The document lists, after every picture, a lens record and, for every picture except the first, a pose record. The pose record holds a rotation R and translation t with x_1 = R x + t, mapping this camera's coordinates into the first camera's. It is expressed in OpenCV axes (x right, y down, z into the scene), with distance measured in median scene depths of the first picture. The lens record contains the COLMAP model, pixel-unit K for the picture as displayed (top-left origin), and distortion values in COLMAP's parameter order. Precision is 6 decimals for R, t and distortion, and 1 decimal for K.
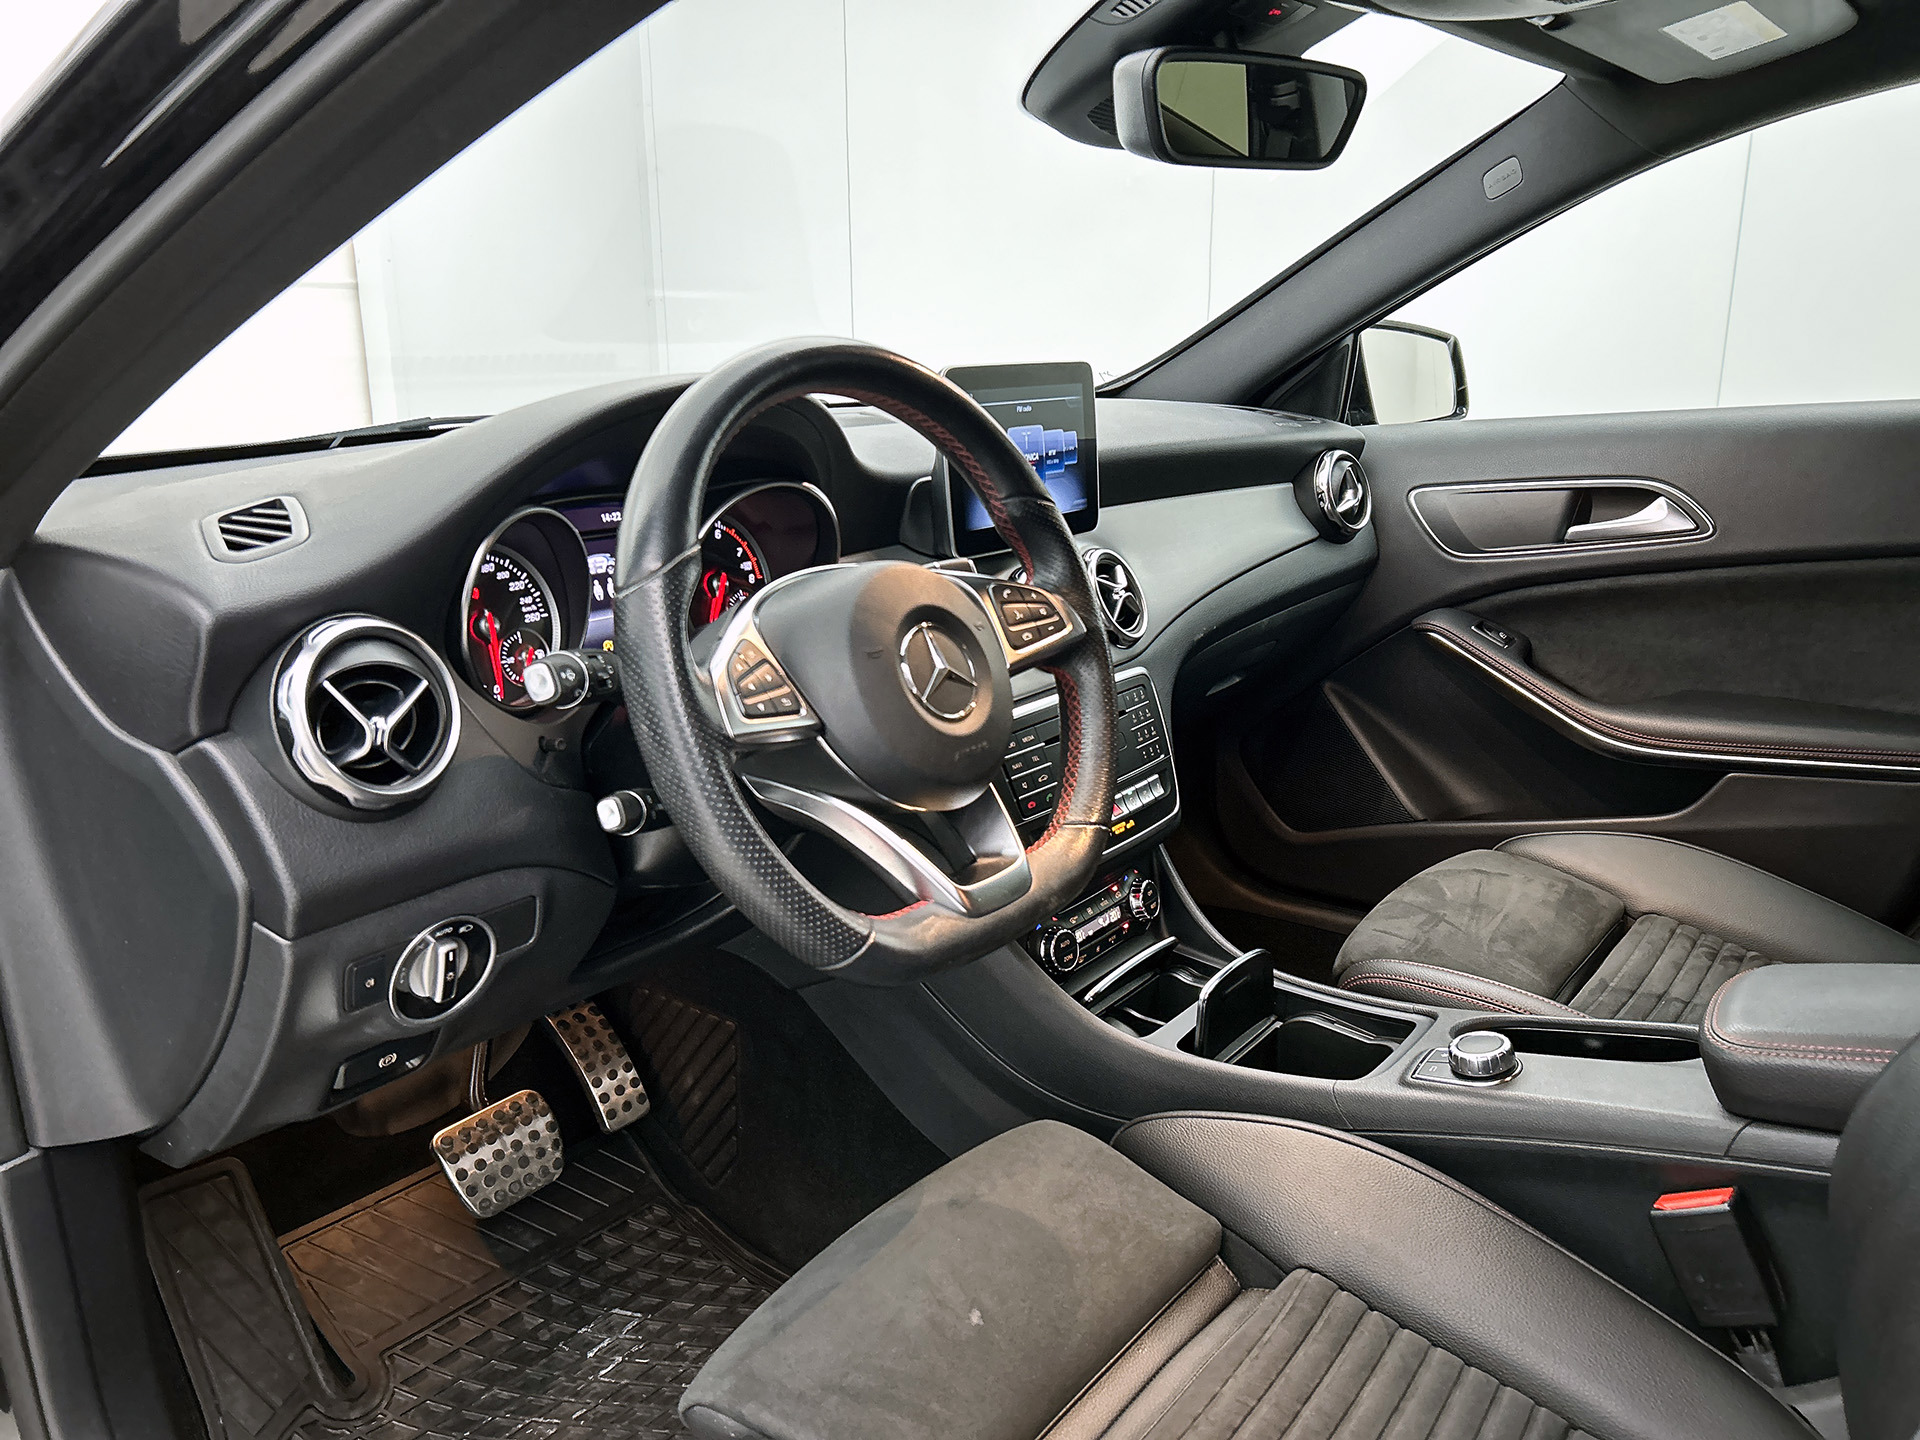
lens RADIAL K [[1459.6, 0, 963.9], [0, 1459.6, 709.2], [0, 0, 1]] dist [0.038501, -0.000251]
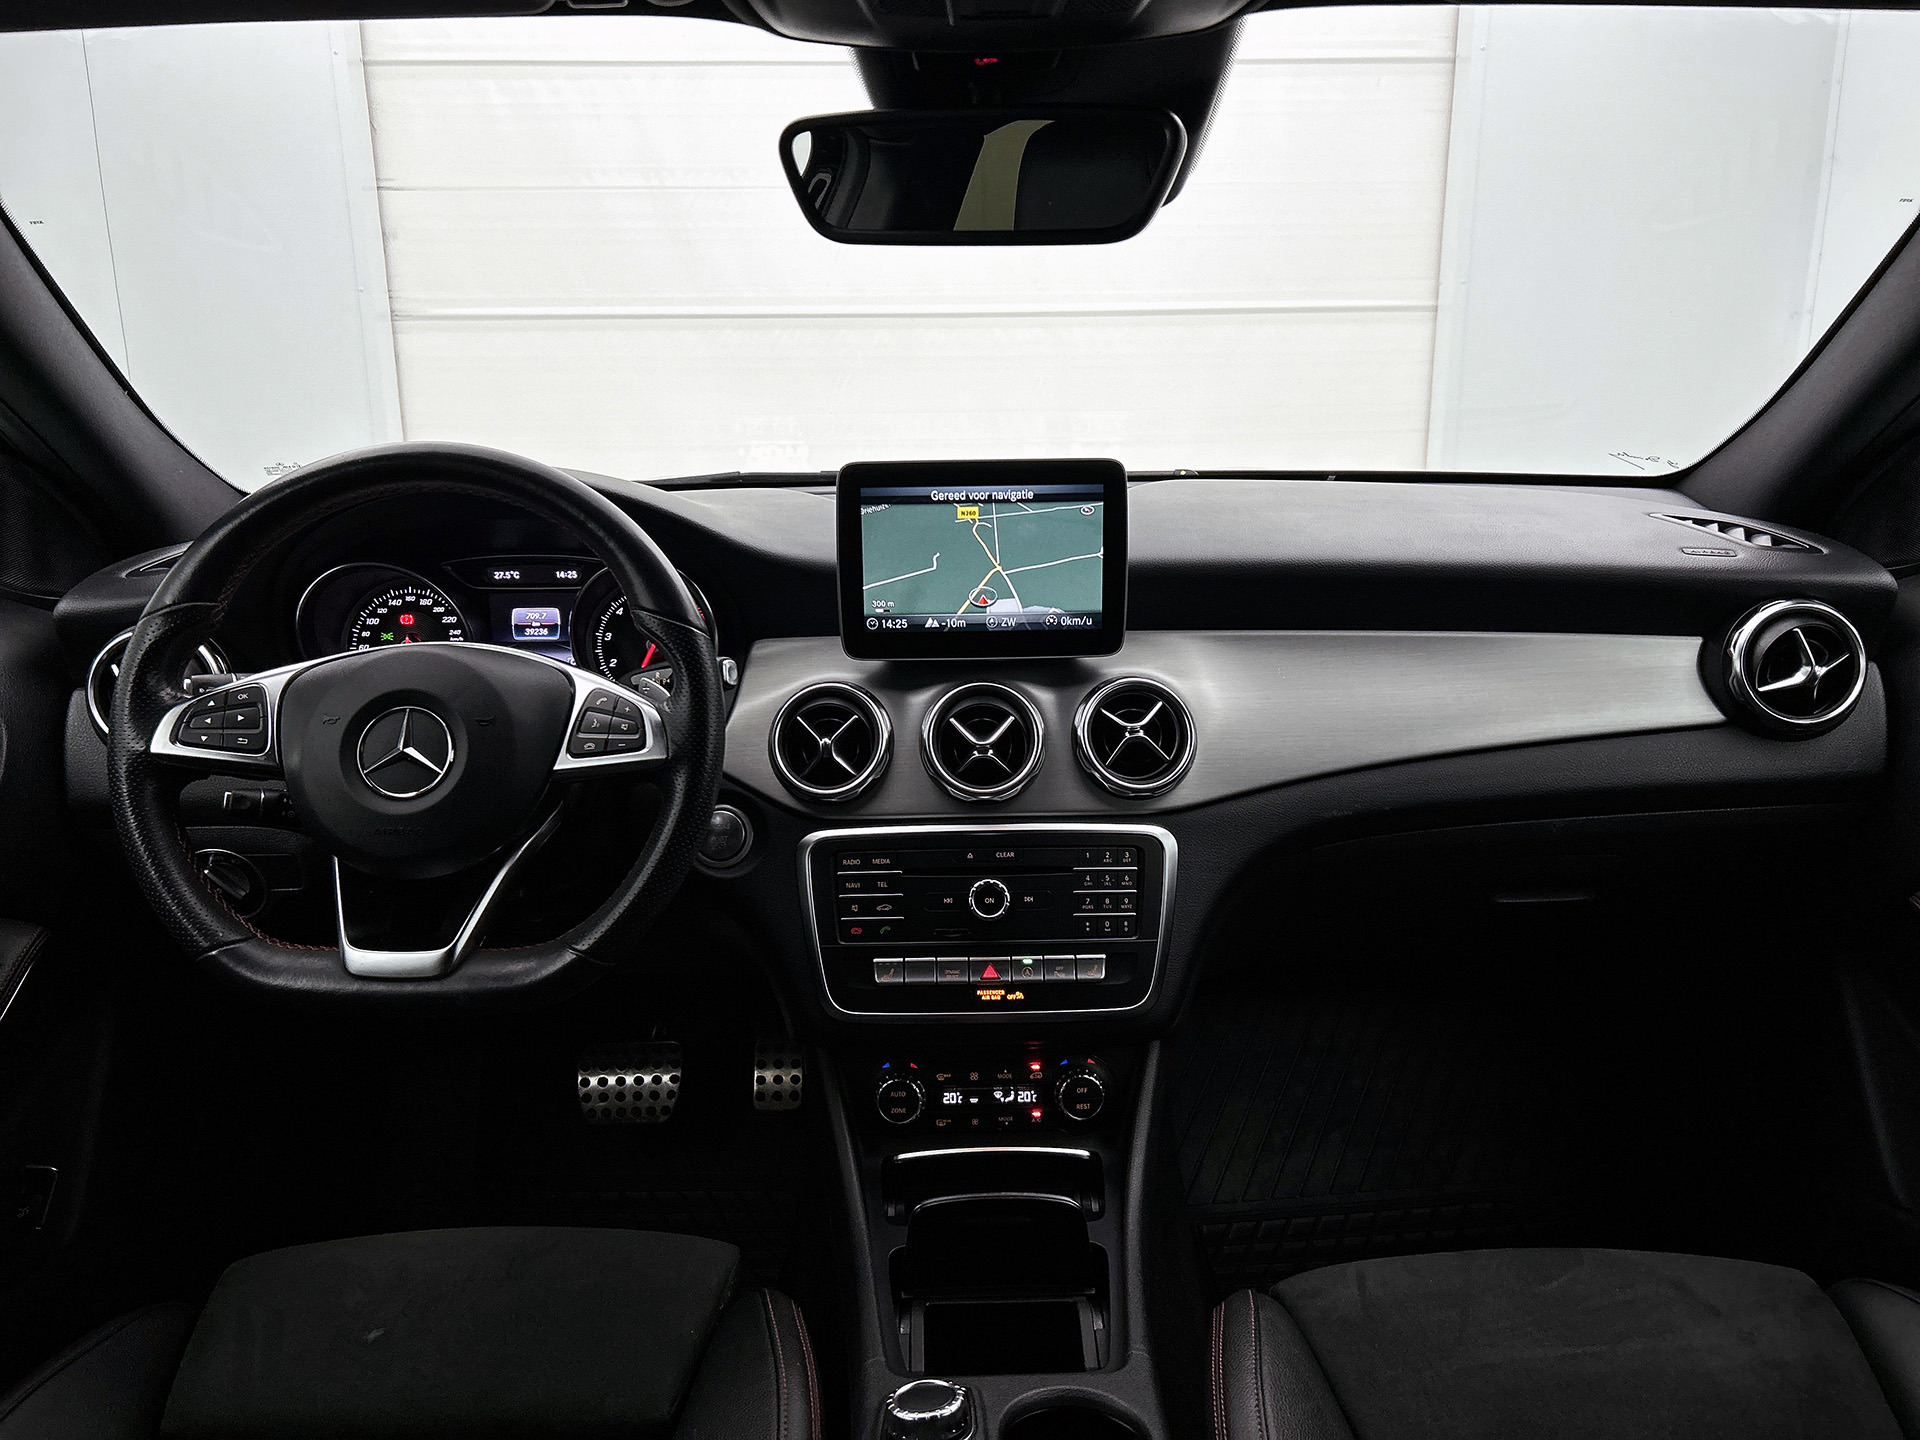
lens RADIAL K [[1459.6, 0, 966.0], [0, 1459.6, 725.5], [0, 0, 1]] dist [0.038501, -0.000251]
pose [[0.609263, 0.190308, -0.769793, 0.816063], [-0.190628, 0.977457, 0.090771, -0.166757], [0.769714, 0.091441, 0.631806, 0.476576]]
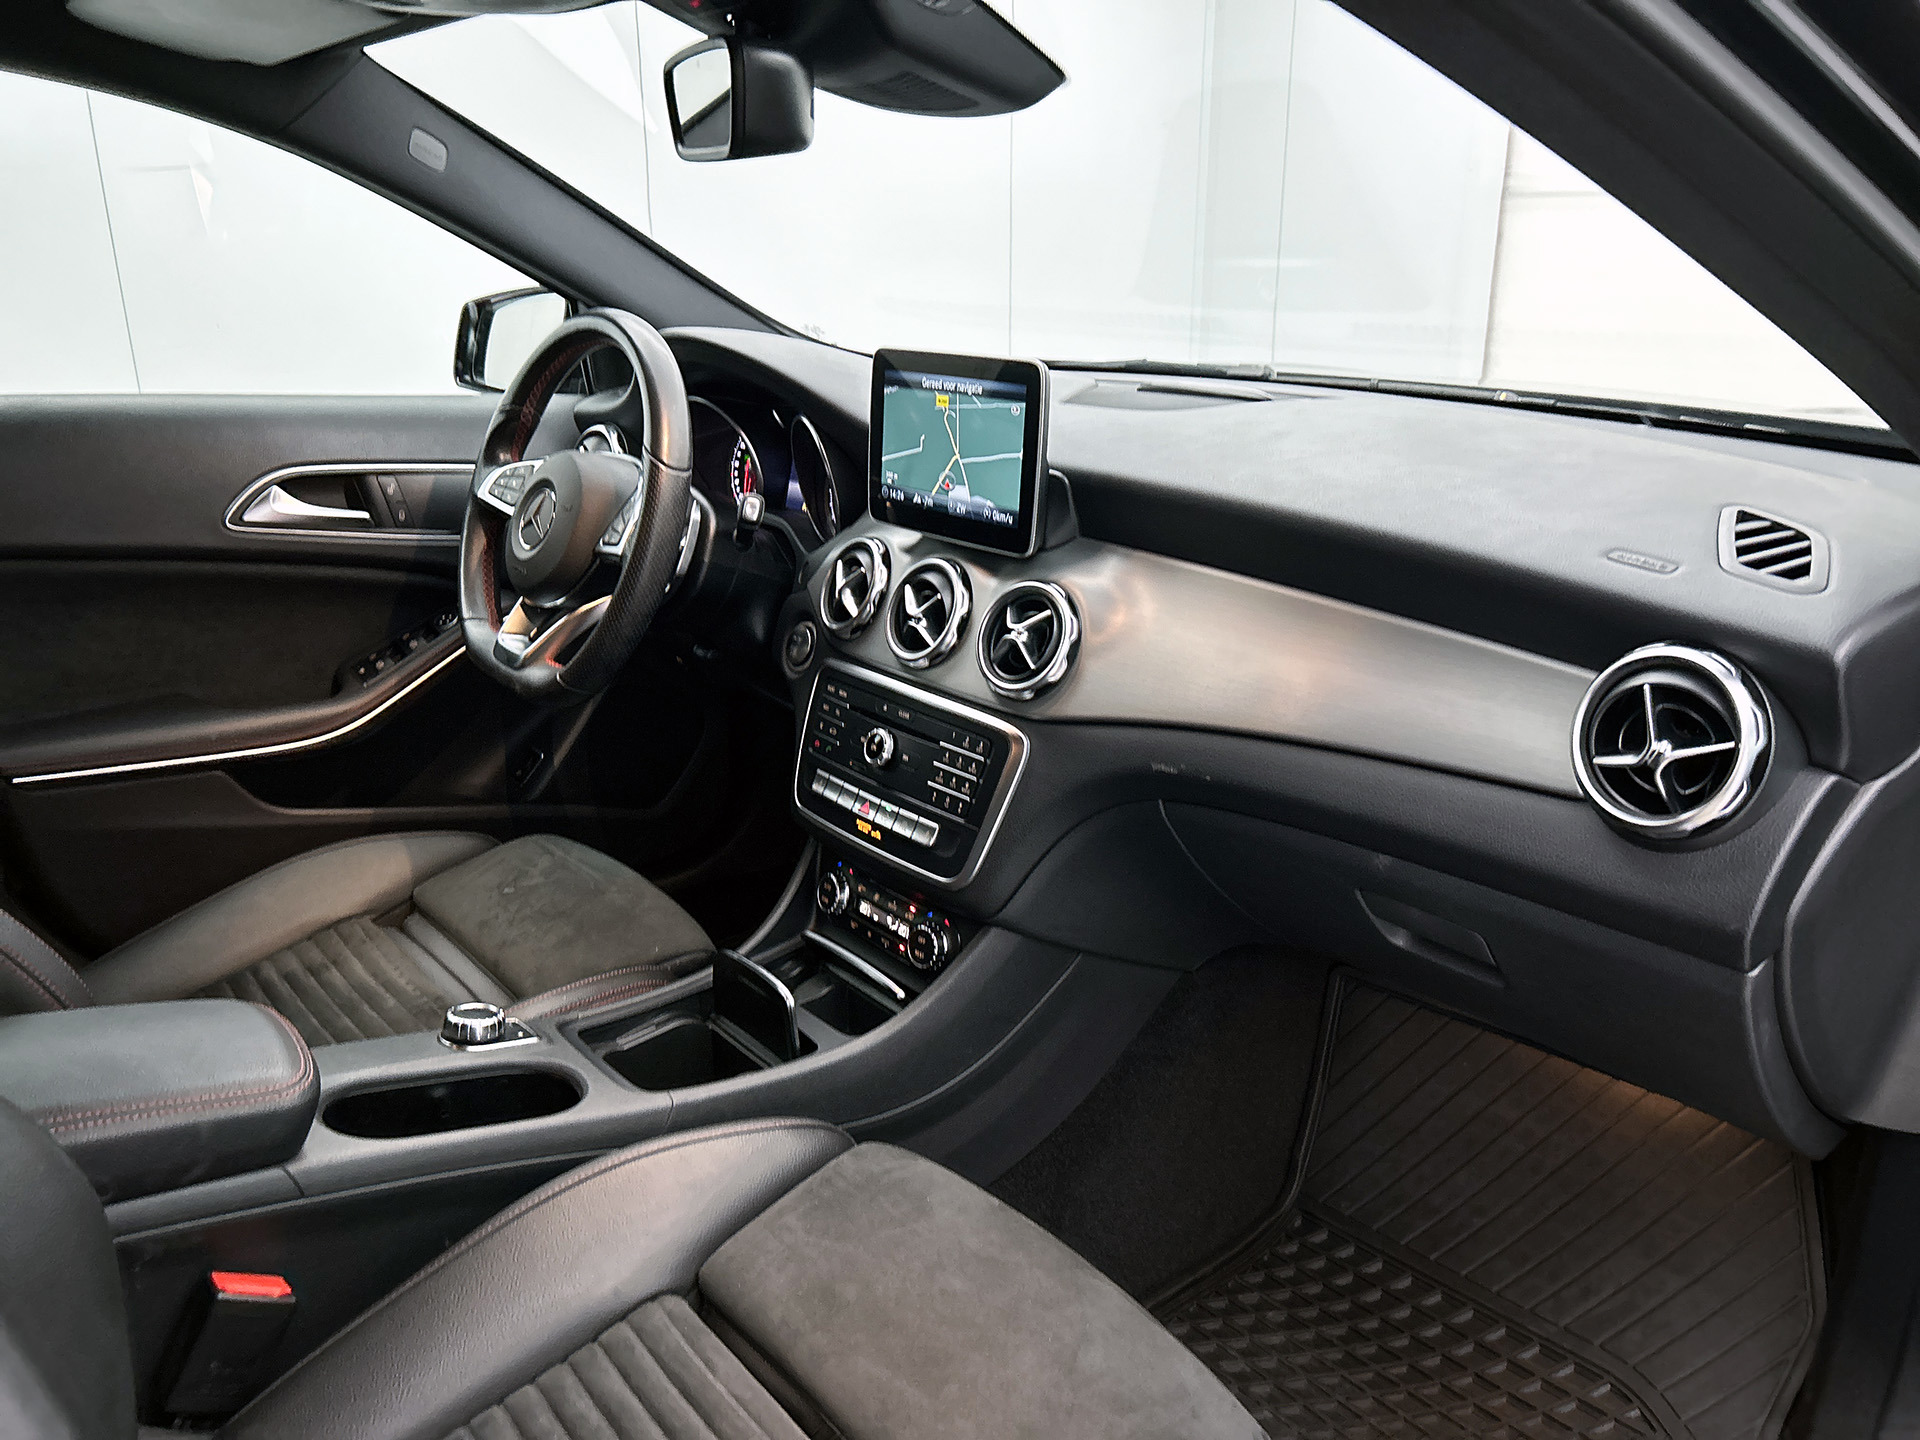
lens RADIAL K [[1459.6, 0, 986.0], [0, 1459.6, 780.4], [0, 0, 1]] dist [0.038501, -0.000251]
pose [[-0.231861, 0.340432, -0.911233, 1.093856], [-0.249811, 0.884506, 0.394011, -0.399487], [0.940125, 0.318992, -0.120039, 1.322057]]
